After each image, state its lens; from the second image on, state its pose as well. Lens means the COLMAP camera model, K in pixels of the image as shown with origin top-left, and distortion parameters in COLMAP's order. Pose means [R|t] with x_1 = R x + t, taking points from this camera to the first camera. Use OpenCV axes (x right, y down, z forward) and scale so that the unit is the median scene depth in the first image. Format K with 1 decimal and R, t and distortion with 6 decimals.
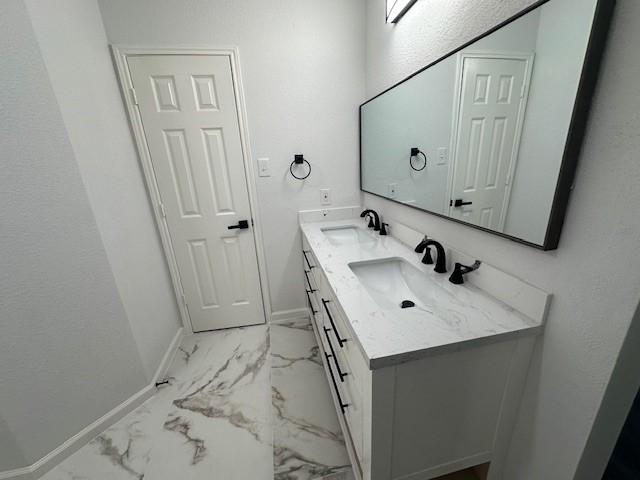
lens RADIAL K [[254.2, 0, 320.5], [0, 254.2, 237.8], [0, 0, 1]] dist [-0.002613, 0.000713]
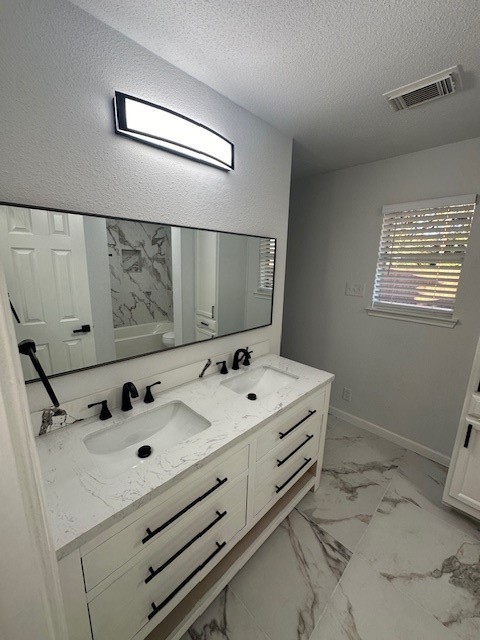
lens RADIAL K [[254.2, 0, 242.8], [0, 254.2, 320.3], [0, 0, 1]] dist [-0.002613, 0.000713]
pose [[-0.551960, -0.150757, 0.820129, -0.603920], [0.249552, 0.908581, 0.334969, -0.507015], [-0.795653, 0.389555, -0.463879, 1.283952]]
